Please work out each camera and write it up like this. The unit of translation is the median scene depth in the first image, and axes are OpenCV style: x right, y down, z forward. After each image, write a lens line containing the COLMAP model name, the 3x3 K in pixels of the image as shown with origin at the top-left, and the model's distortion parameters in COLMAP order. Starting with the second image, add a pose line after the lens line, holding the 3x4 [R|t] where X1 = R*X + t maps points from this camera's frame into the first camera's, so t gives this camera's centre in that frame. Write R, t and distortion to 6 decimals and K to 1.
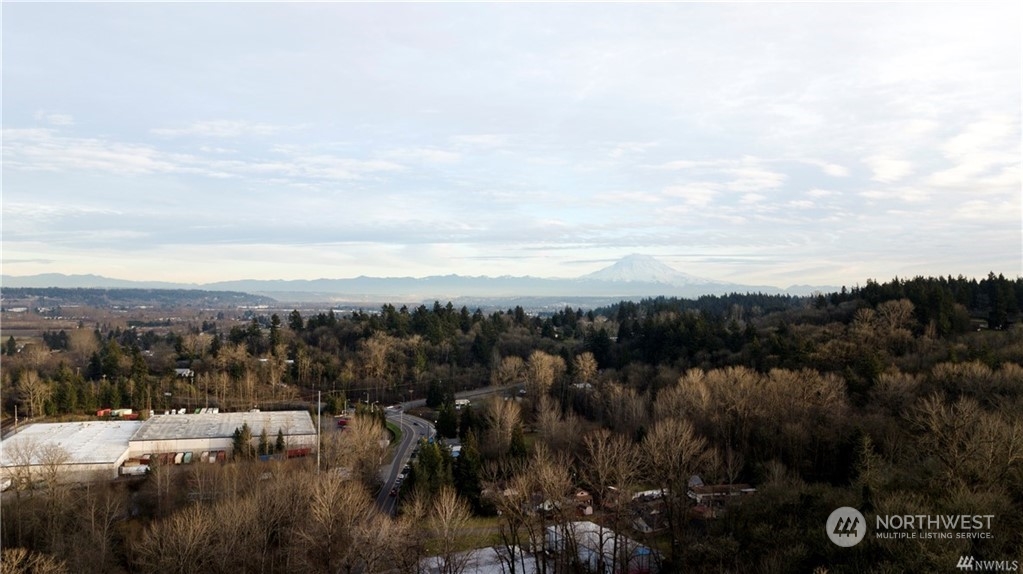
lens RADIAL K [[778.0, 0, 511.7], [0, 778.0, 311.9], [0, 0, 1]] dist [0.020753, -0.007008]
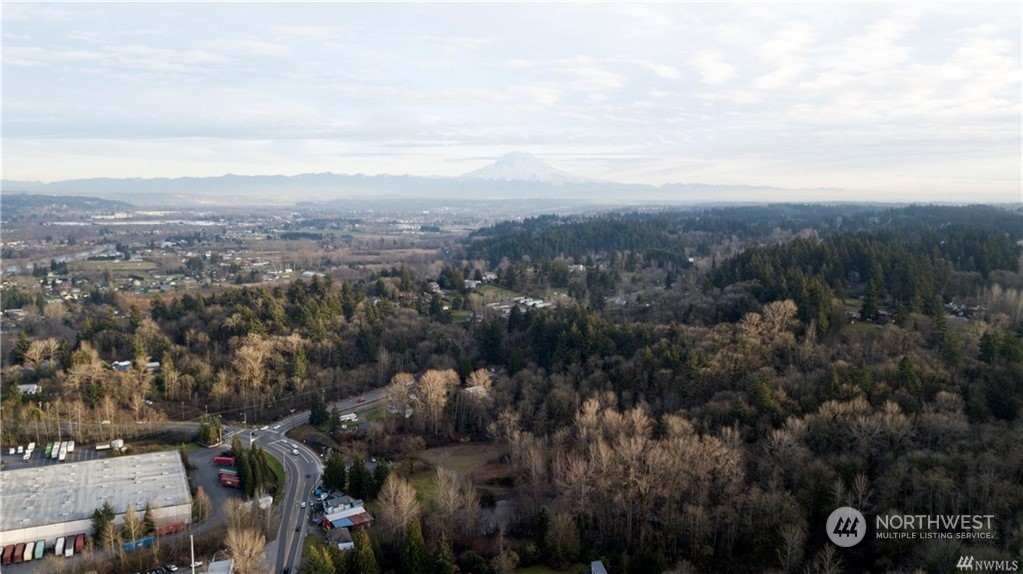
lens RADIAL K [[782.2, 0, 508.1], [0, 782.2, 290.9], [0, 0, 1]] dist [0.007468, 0.000198]
pose [[0.988921, -0.027936, 0.145792, -0.005901], [0.011587, 0.993662, 0.111807, -0.138183], [-0.147992, -0.108879, 0.982977, 0.050042]]
